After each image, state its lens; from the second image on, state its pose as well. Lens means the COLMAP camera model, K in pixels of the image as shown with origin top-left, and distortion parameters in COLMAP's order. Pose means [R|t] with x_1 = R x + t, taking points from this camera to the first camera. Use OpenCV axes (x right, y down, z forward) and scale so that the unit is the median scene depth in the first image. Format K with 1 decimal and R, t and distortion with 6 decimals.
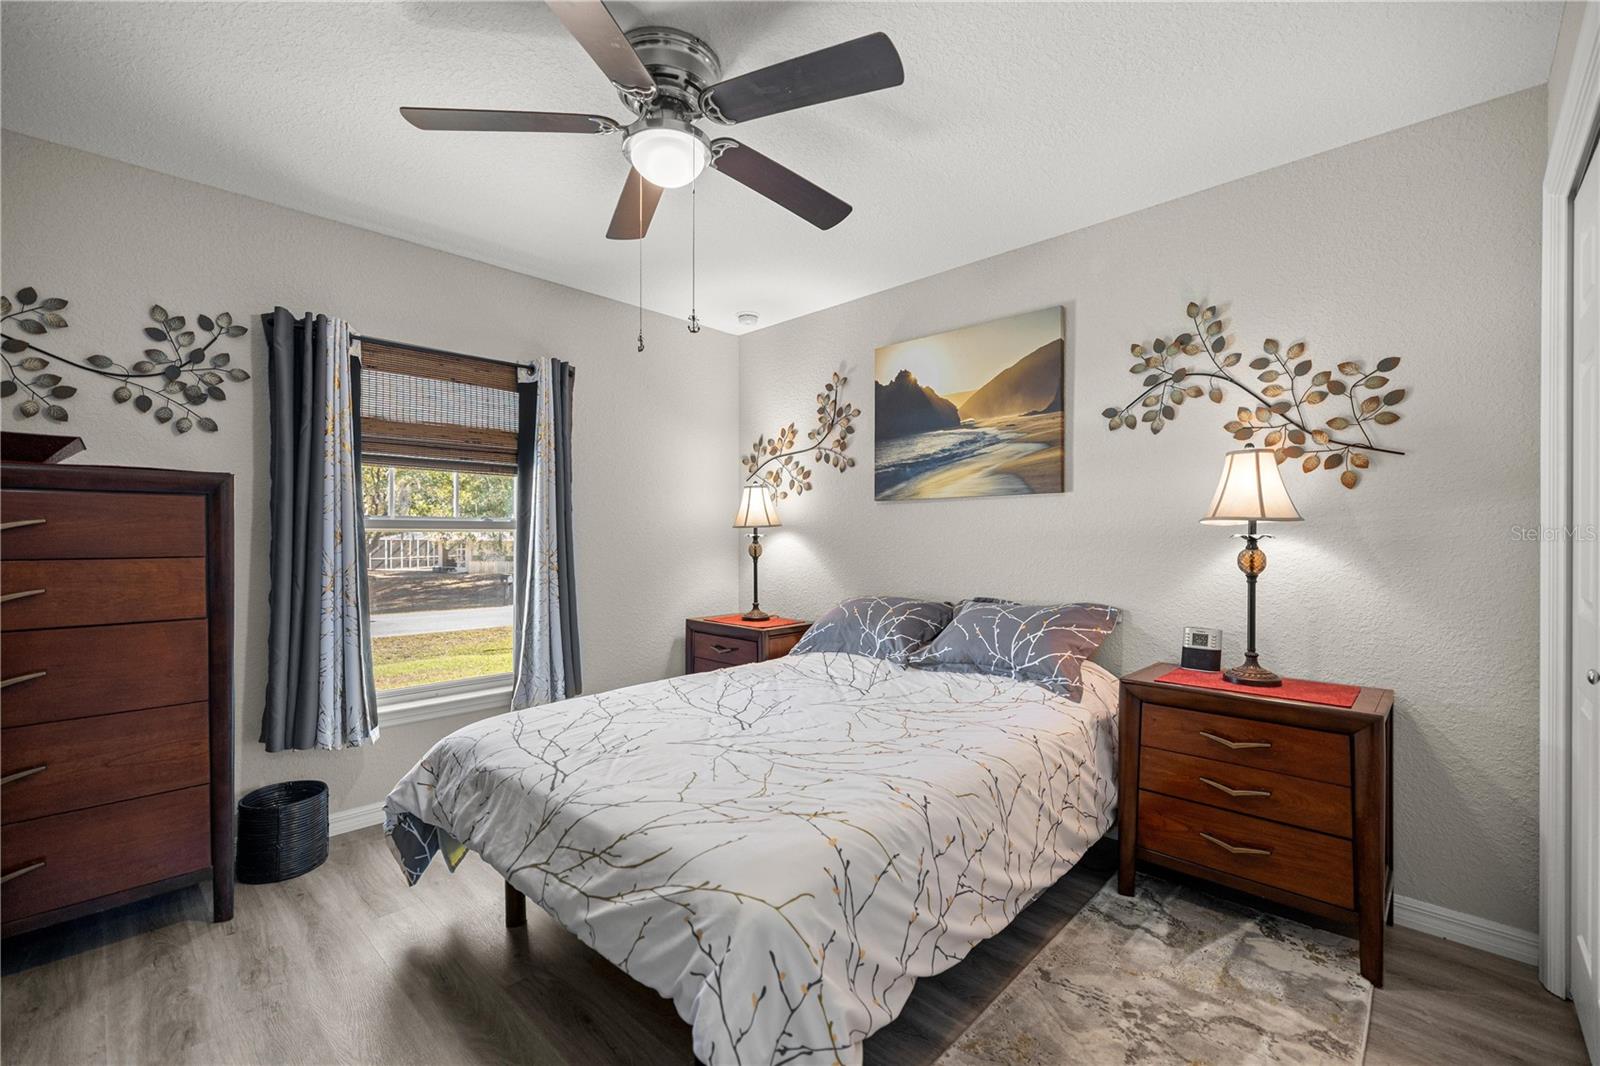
lens RADIAL K [[690.1, 0, 801.9], [0, 690.1, 525.9], [0, 0, 1]] dist [-0.011274, 0.000193]
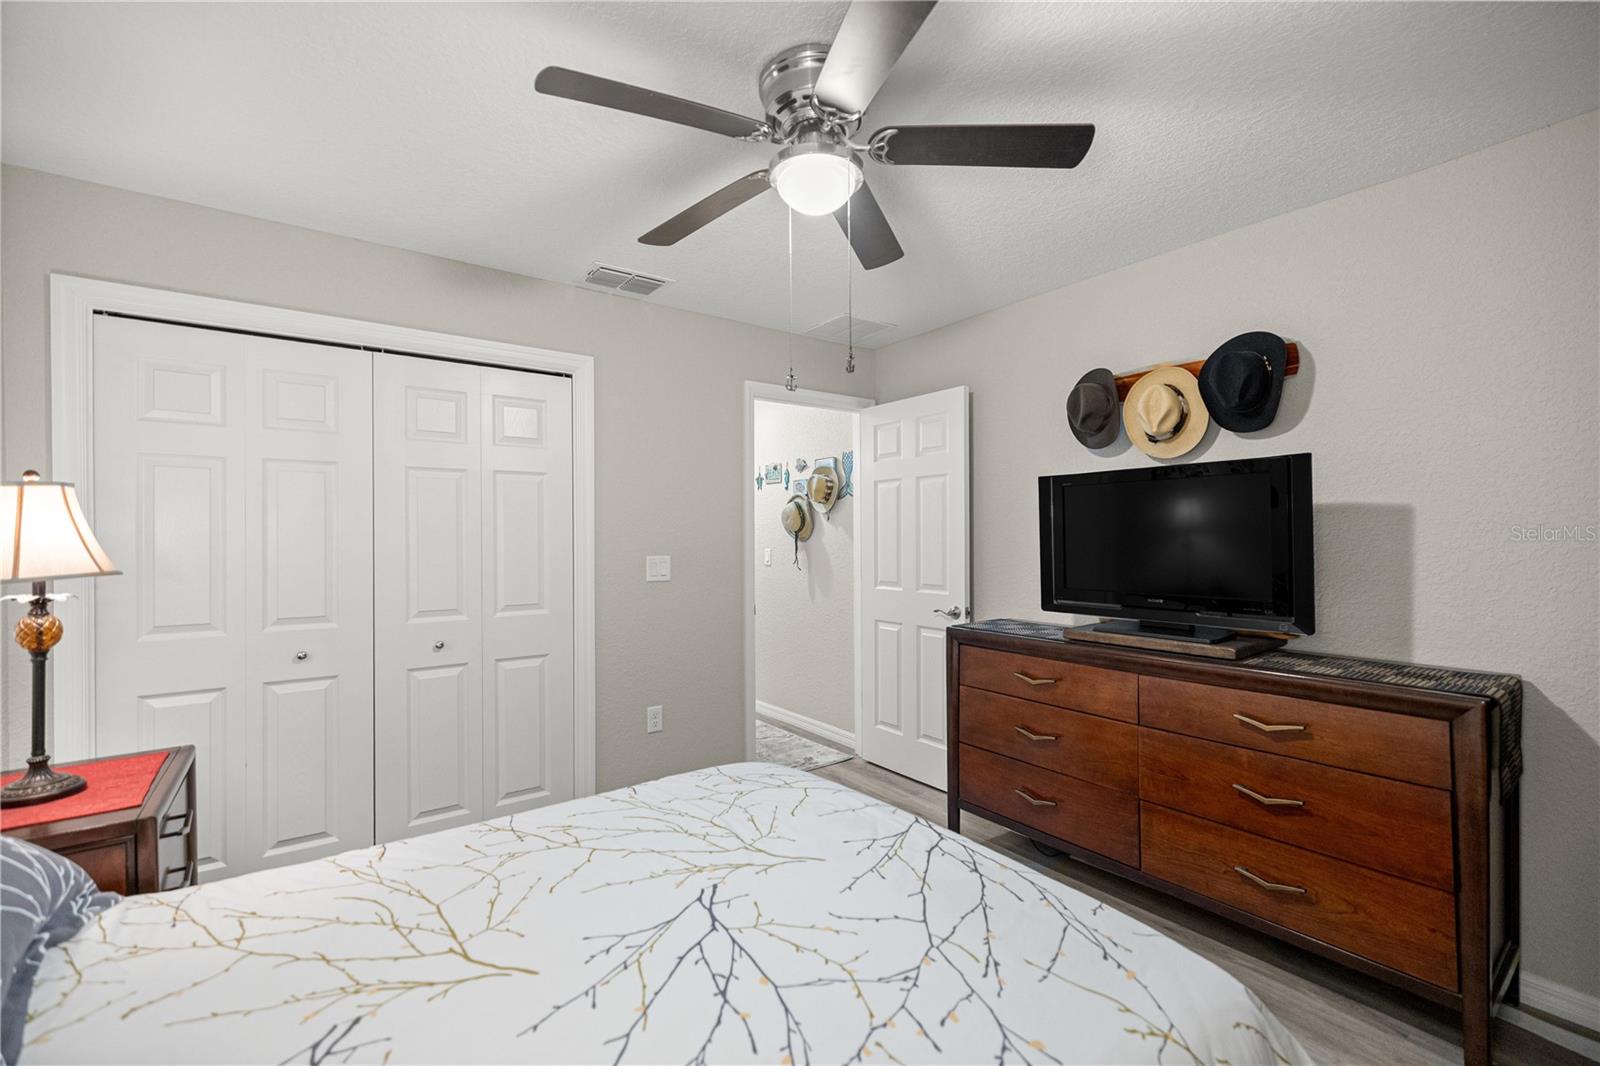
lens RADIAL K [[690.1, 0, 797.5], [0, 690.1, 539.3], [0, 0, 1]] dist [-0.011274, 0.000193]
pose [[-0.982065, 0.007849, 0.188380, -0.278931], [0.007710, 0.999969, -0.001468, -0.040625], [-0.188386, 0.000011, -0.982095, 1.565009]]
